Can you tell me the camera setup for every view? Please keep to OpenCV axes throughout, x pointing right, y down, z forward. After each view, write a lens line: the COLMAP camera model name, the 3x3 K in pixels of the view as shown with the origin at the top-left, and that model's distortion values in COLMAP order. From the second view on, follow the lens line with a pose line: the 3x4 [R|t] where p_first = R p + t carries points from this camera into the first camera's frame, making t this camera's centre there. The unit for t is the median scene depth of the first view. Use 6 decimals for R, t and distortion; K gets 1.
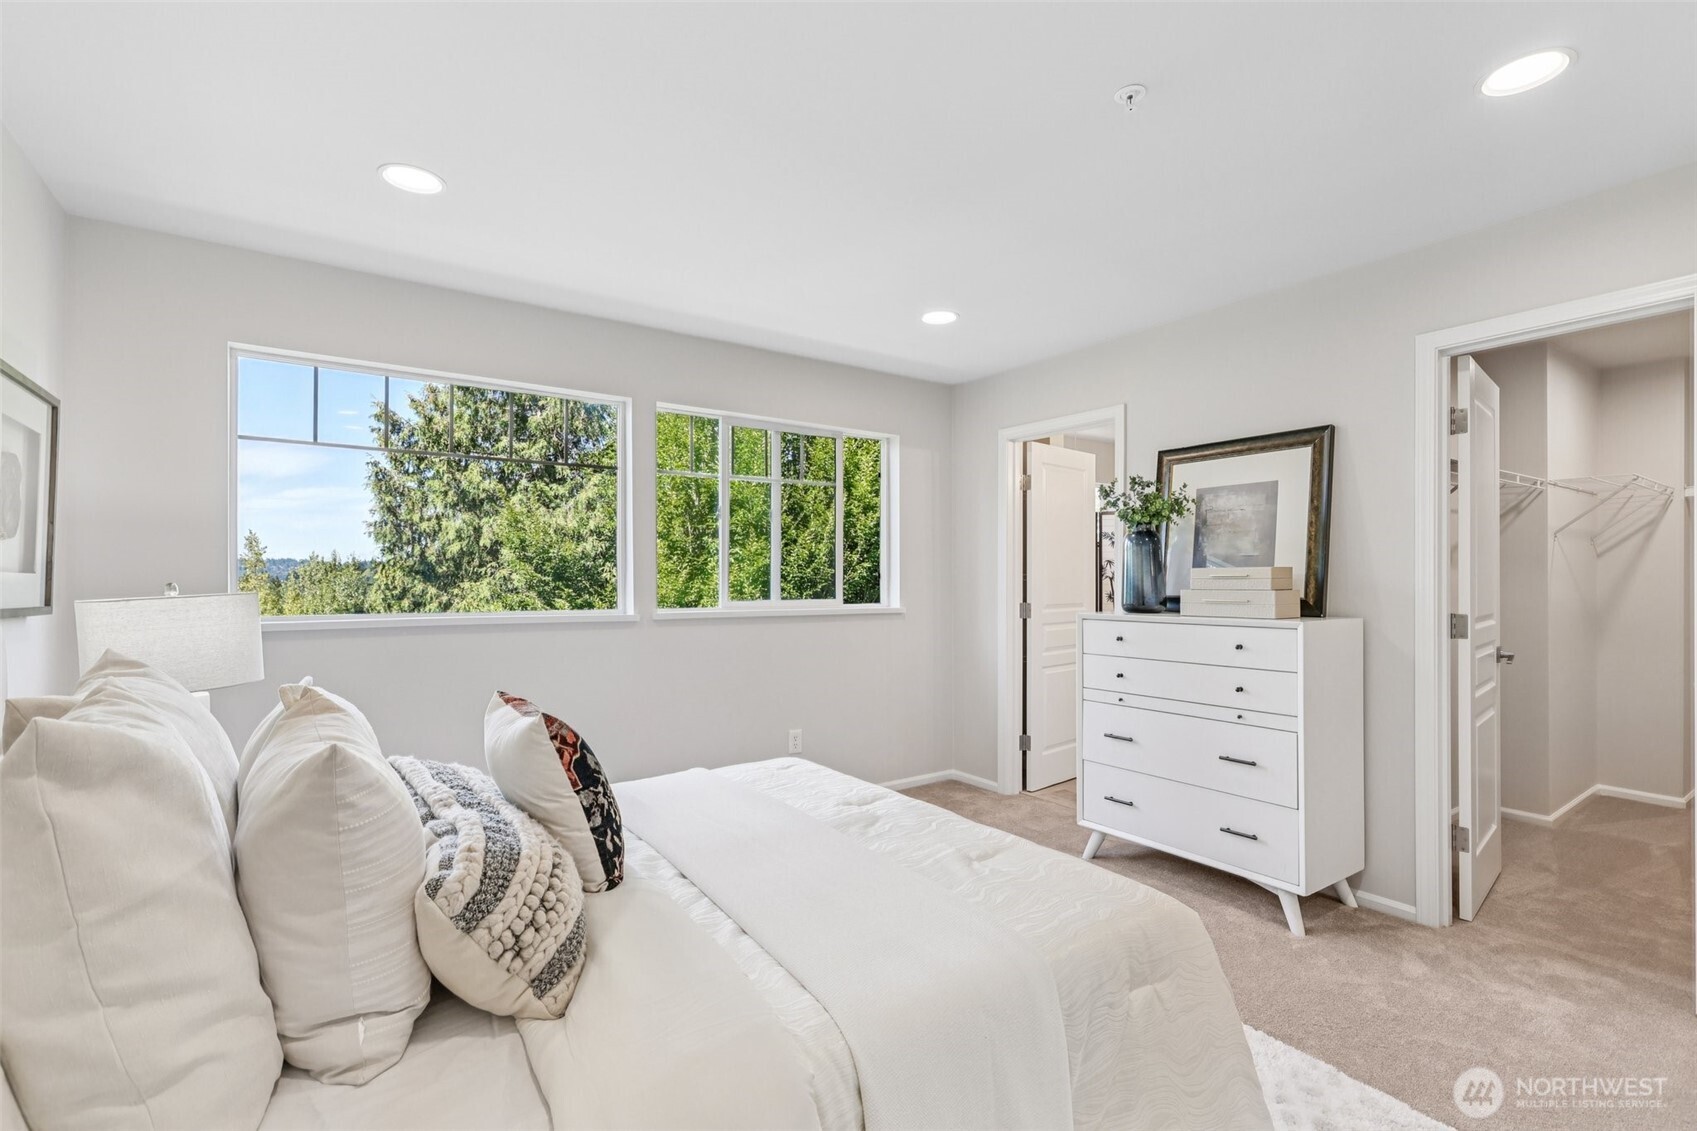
lens RADIAL K [[764.8, 0, 848.5], [0, 764.8, 565.5], [0, 0, 1]] dist [-0.000473, 0.000074]
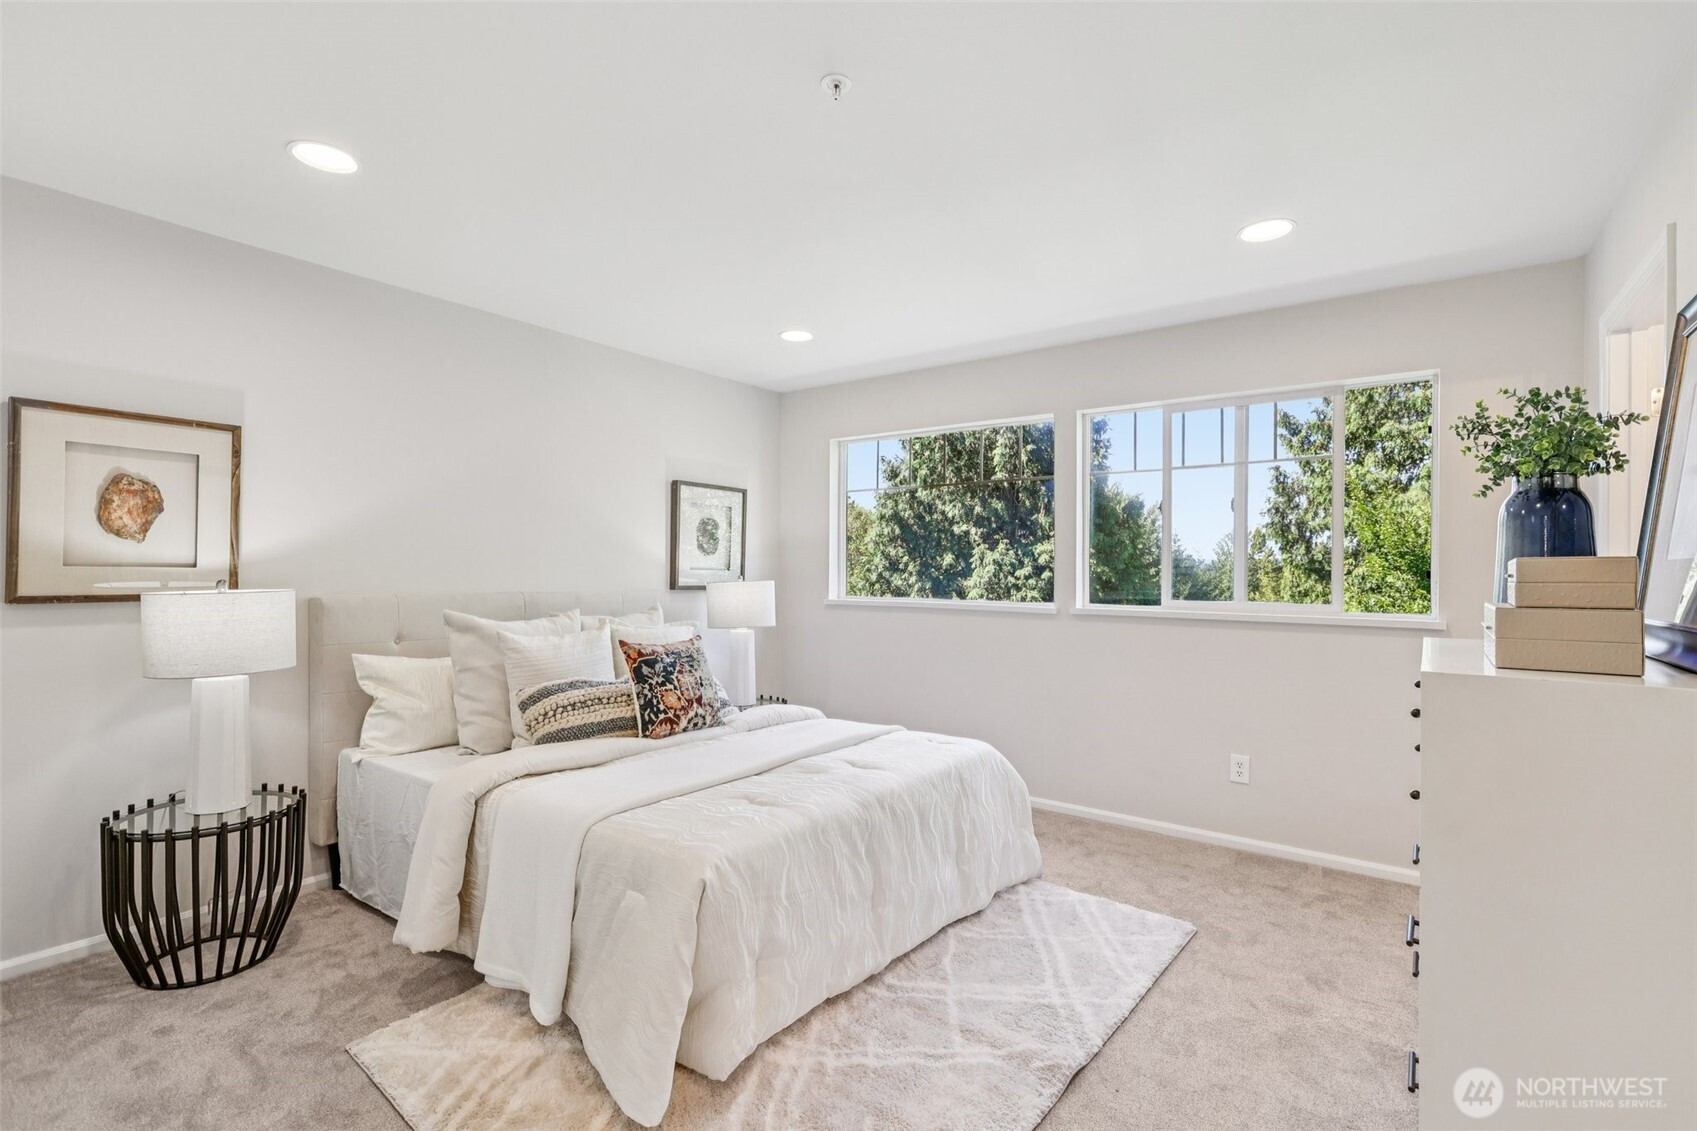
lens RADIAL K [[764.8, 0, 848.5], [0, 764.8, 565.5], [0, 0, 1]] dist [-0.000473, 0.000074]
pose [[0.329932, -0.008046, -0.943971, 0.797827], [0.010161, 0.999936, -0.004972, 0.006069], [0.943950, -0.007952, 0.329992, 0.423827]]
